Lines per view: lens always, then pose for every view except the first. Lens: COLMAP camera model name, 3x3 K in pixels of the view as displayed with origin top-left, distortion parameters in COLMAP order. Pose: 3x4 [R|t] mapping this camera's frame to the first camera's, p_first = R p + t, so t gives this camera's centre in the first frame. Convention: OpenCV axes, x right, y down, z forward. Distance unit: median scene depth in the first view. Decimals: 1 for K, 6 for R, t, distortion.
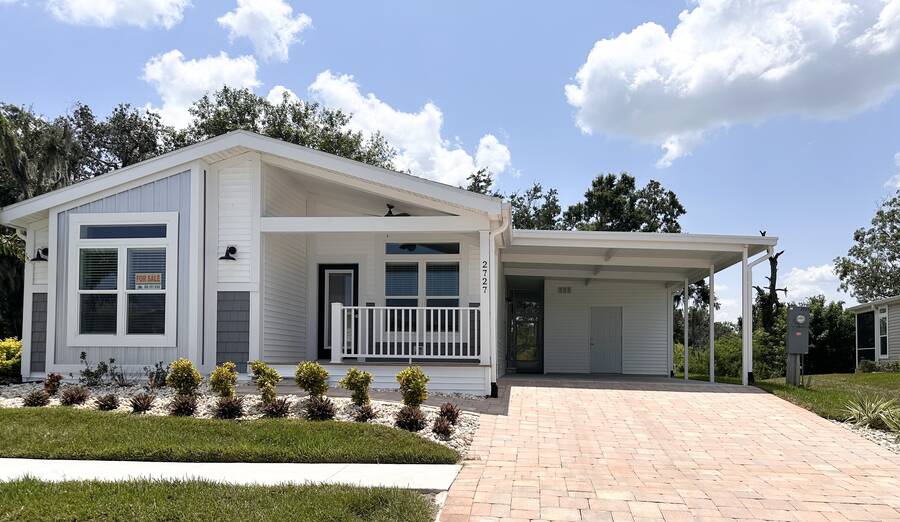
lens RADIAL K [[635.2, 0, 450.0], [0, 635.2, 261.0], [0, 0, 1]] dist [0.093106, -0.158254]
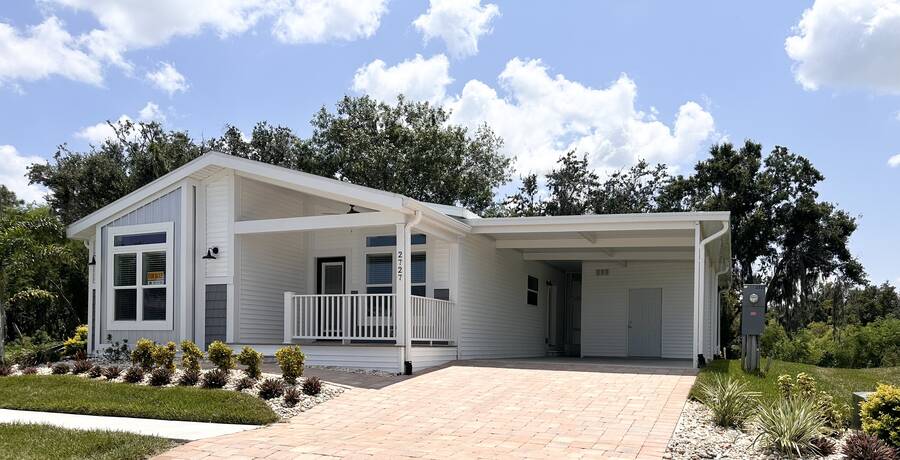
lens RADIAL K [[642.8, 0, 449.8], [0, 642.8, 249.5], [0, 0, 1]] dist [0.066264, -0.128309]
pose [[0.953434, -0.041590, -0.298721, 0.385727], [0.043310, 0.999061, -0.000860, 0.001432], [0.298476, -0.012118, 0.954340, -0.029781]]
